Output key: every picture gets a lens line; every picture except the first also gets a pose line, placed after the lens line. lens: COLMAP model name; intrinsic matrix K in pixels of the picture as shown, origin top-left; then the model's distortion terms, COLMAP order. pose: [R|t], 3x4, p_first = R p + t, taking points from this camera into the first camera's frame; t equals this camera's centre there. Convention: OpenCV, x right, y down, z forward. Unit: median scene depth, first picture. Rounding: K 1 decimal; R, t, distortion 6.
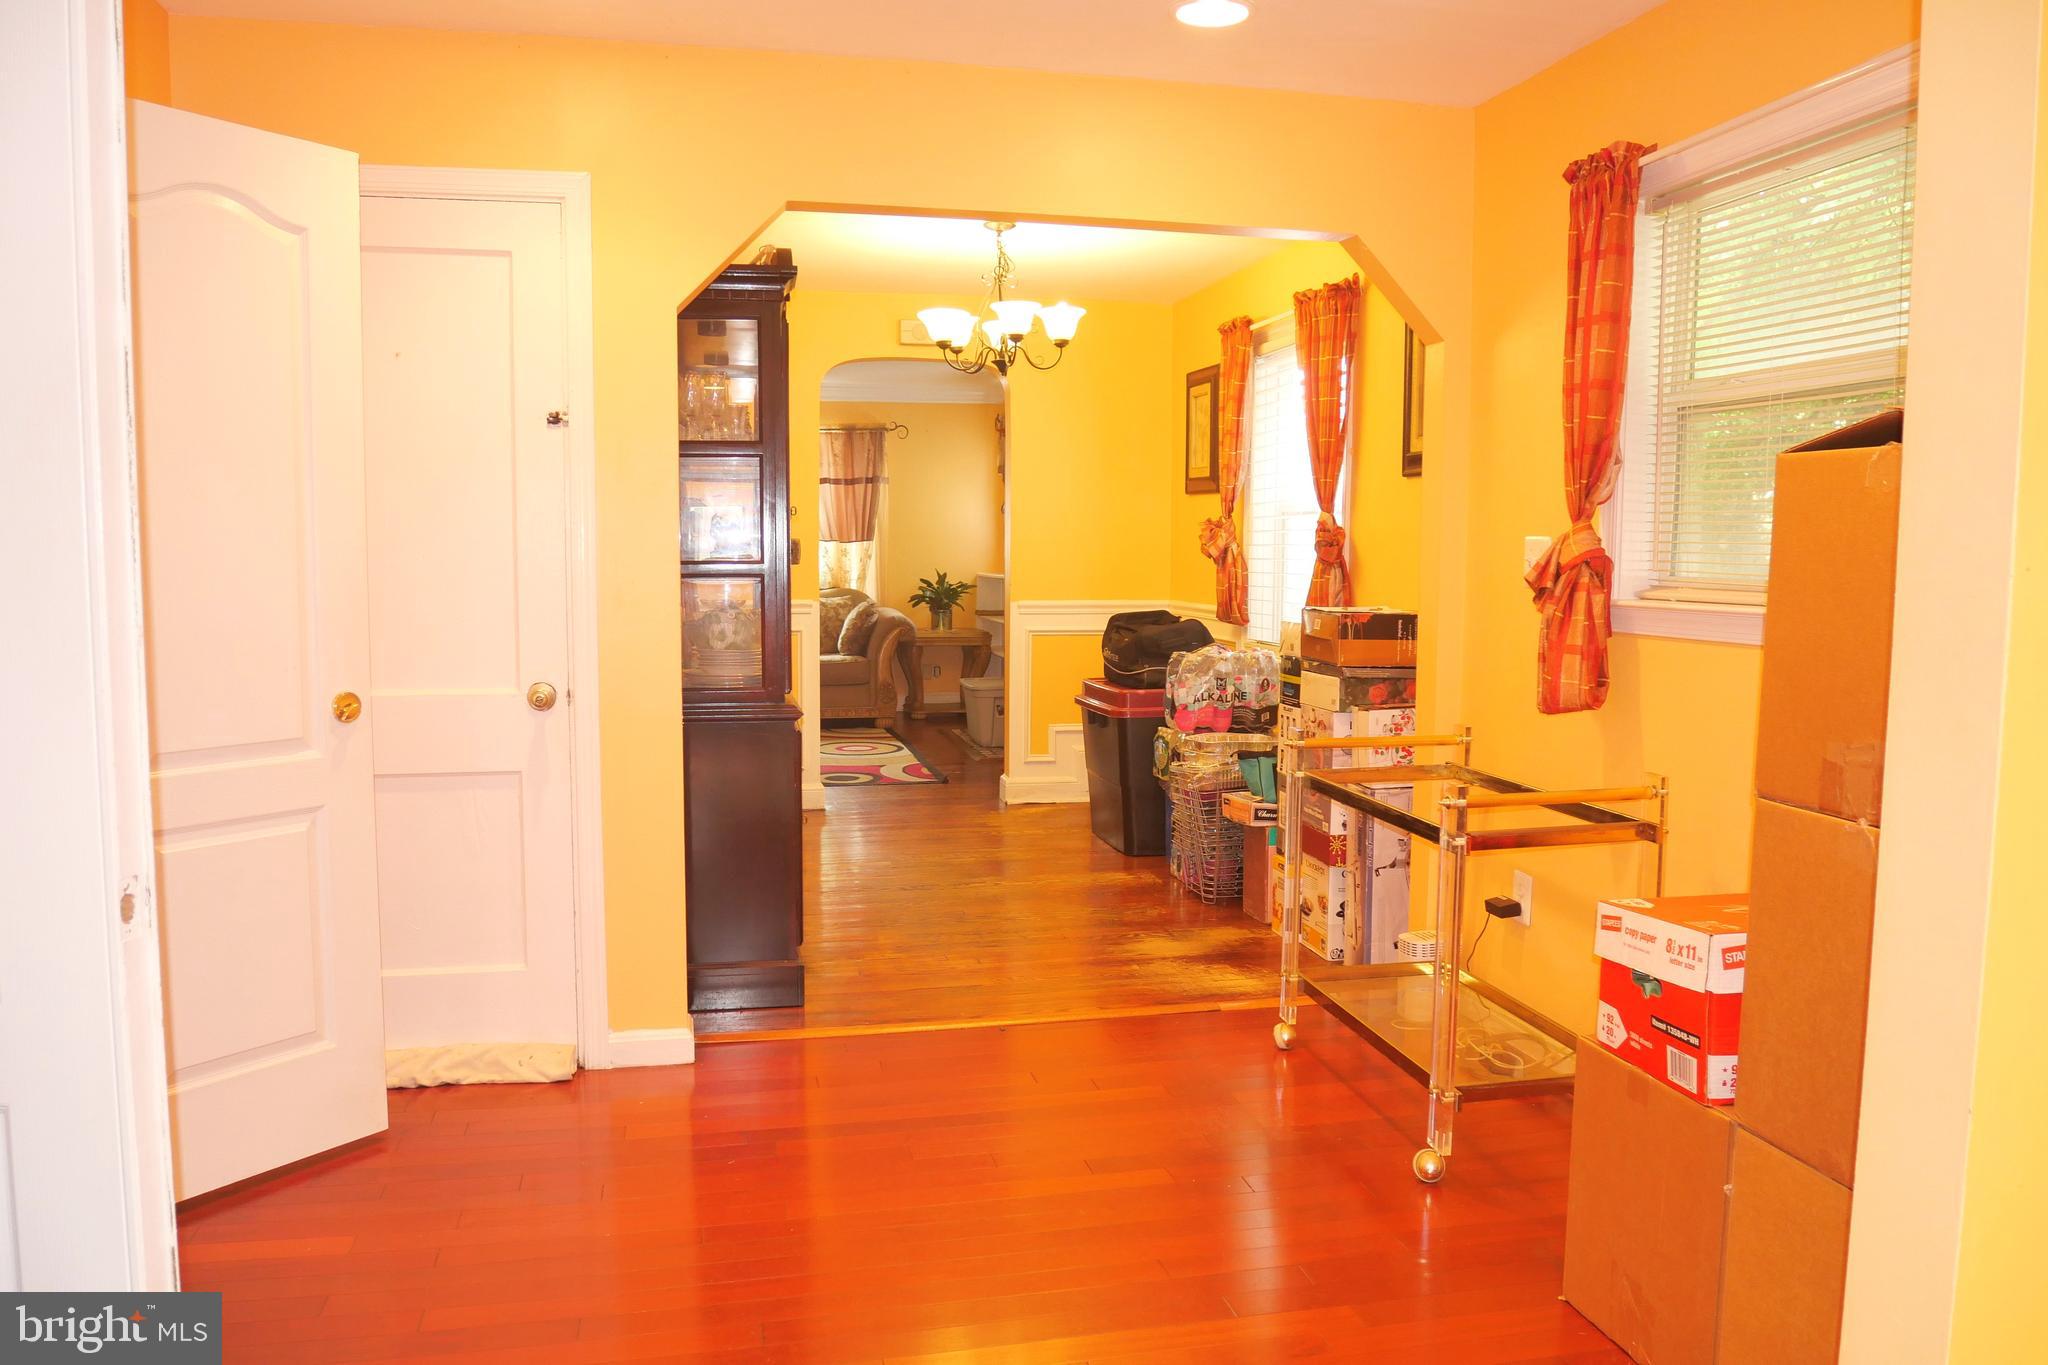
lens RADIAL K [[1501.7, 0, 1018.0], [0, 1501.7, 686.8], [0, 0, 1]] dist [-0.070559, 0.027514]
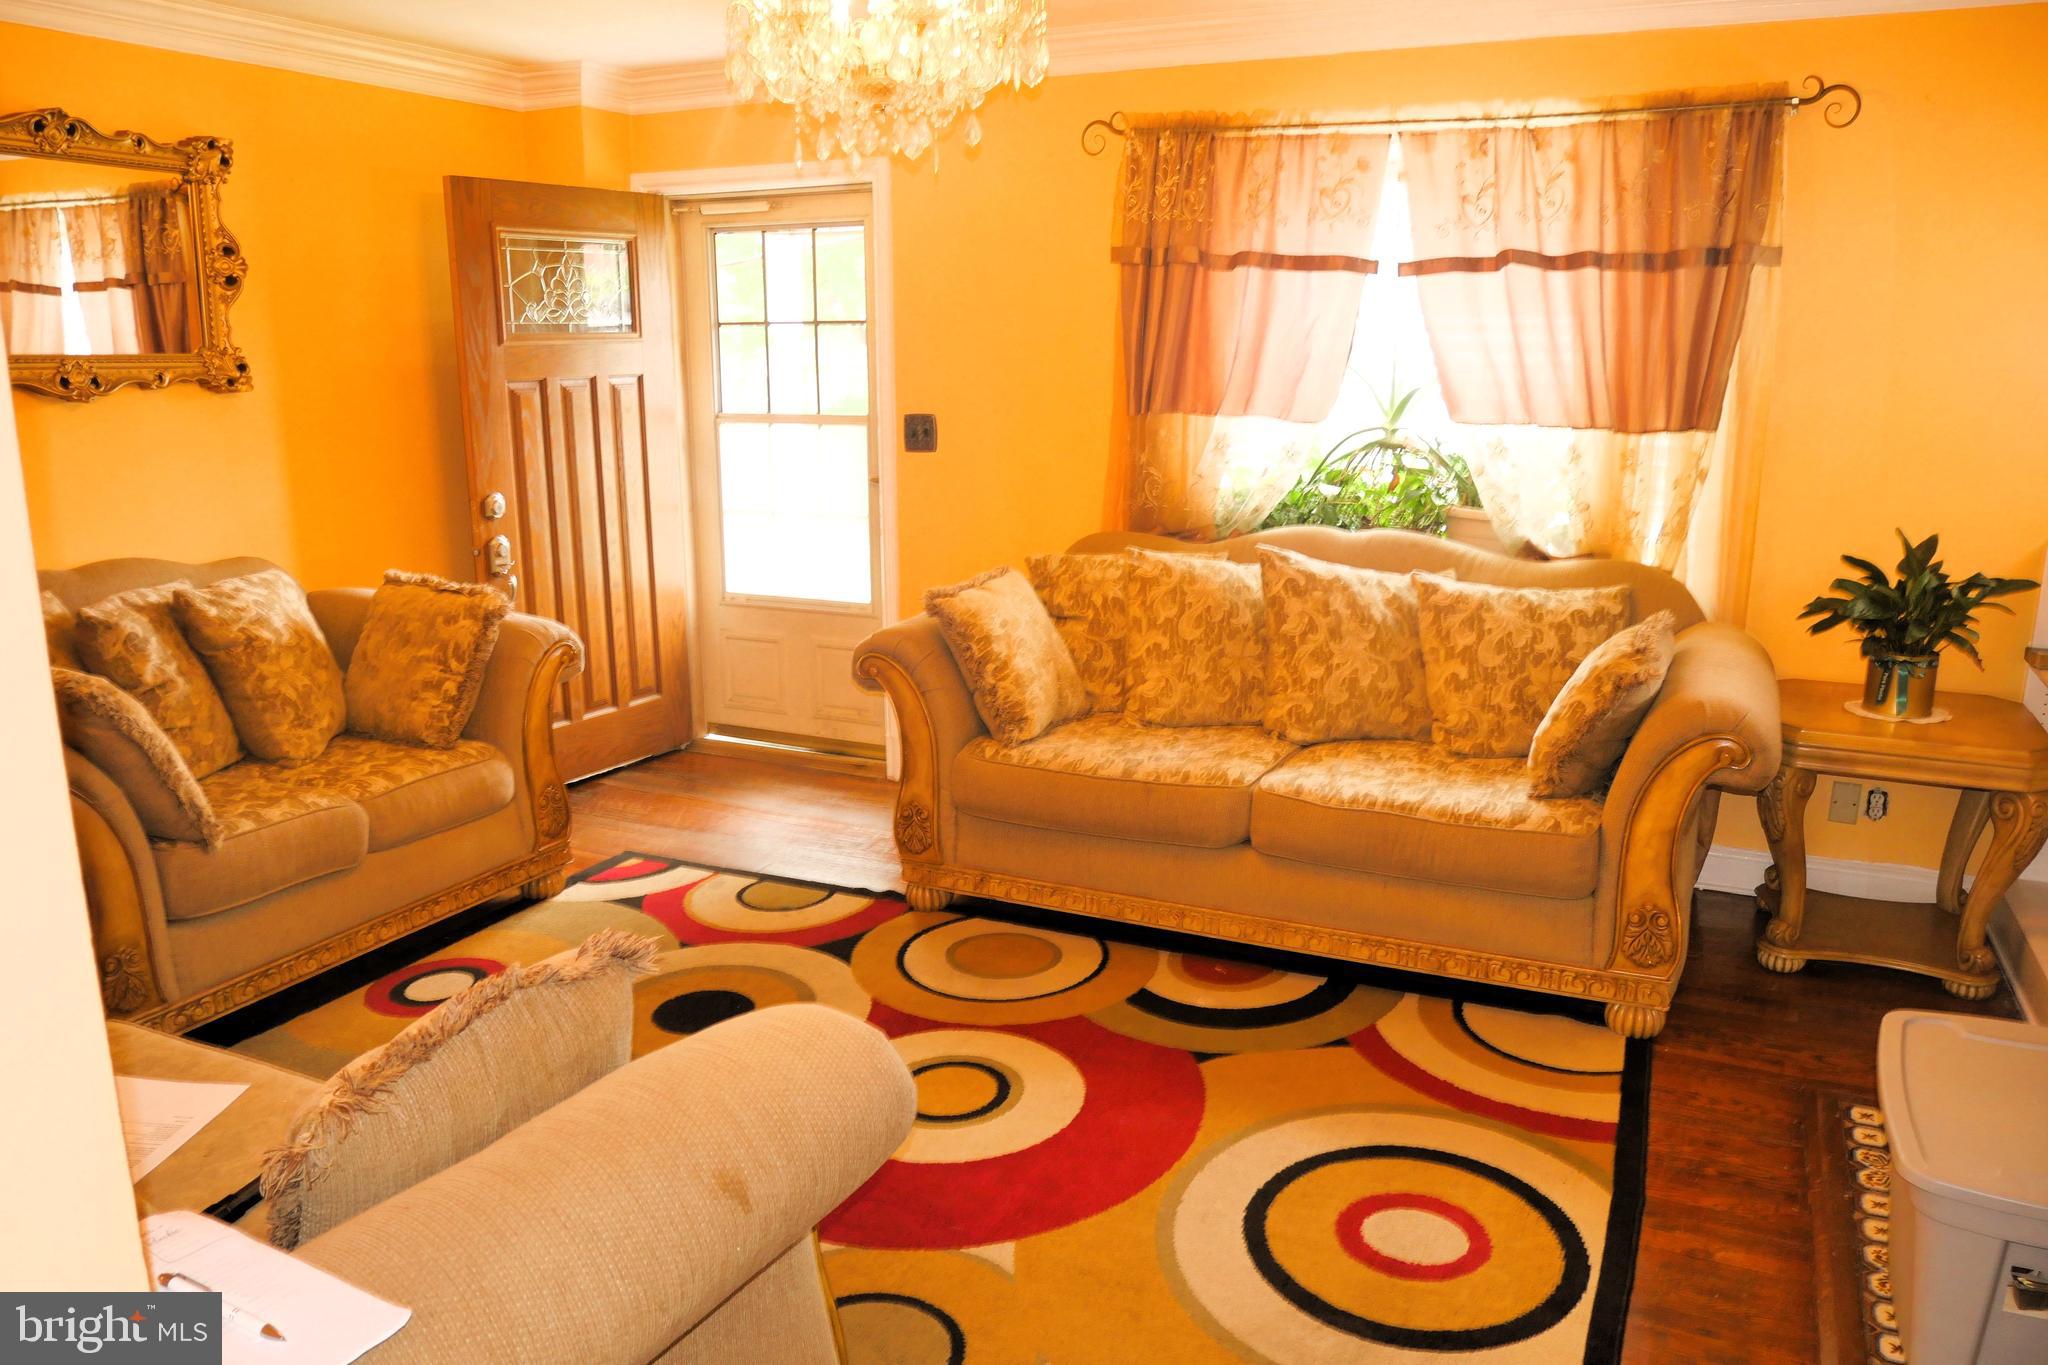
lens RADIAL K [[1501.7, 0, 1026.5], [0, 1501.7, 691.0], [0, 0, 1]] dist [-0.070559, 0.027514]
pose [[0.795889, 0.131567, -0.590975, -0.012368], [-0.051585, 0.987290, 0.150326, -0.081921], [0.603242, -0.089158, 0.792559, 0.629021]]
